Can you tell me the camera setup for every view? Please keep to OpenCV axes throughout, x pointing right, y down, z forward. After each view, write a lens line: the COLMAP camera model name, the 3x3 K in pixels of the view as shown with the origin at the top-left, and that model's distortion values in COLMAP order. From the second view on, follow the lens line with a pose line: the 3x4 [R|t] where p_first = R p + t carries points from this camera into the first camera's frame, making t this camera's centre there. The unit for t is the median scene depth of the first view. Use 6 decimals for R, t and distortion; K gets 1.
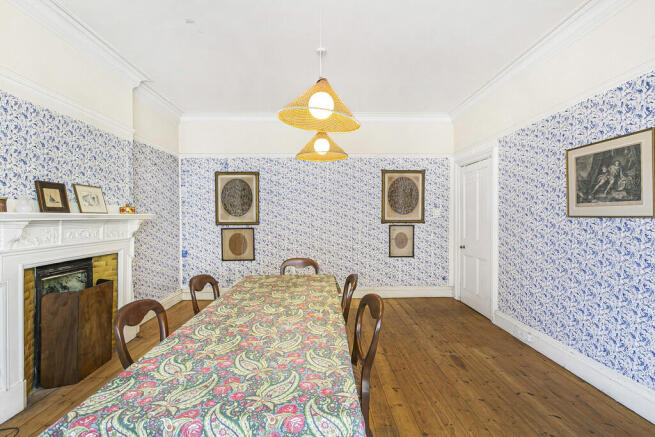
lens RADIAL K [[297.3, 0, 329.4], [0, 297.3, 217.1], [0, 0, 1]] dist [-0.000514, -0.000051]
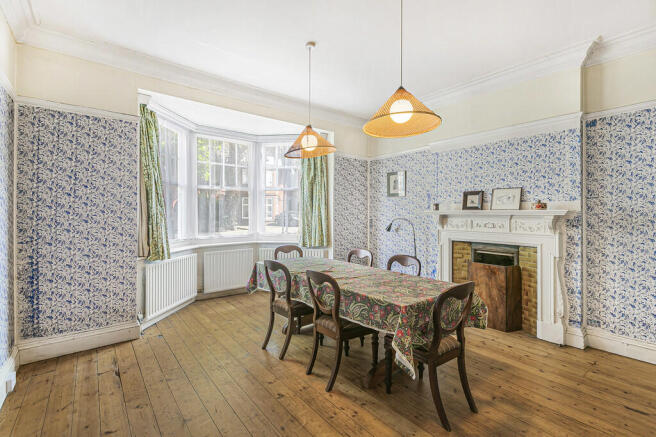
lens RADIAL K [[297.7, 0, 329.8], [0, 297.7, 214.9], [0, 0, 1]] dist [-0.000514, -0.000051]
pose [[-0.799070, 0.003715, -0.601227, 0.636849], [-0.001229, 0.999969, 0.007812, -0.000644], [0.601237, 0.006981, -0.799040, 1.772760]]
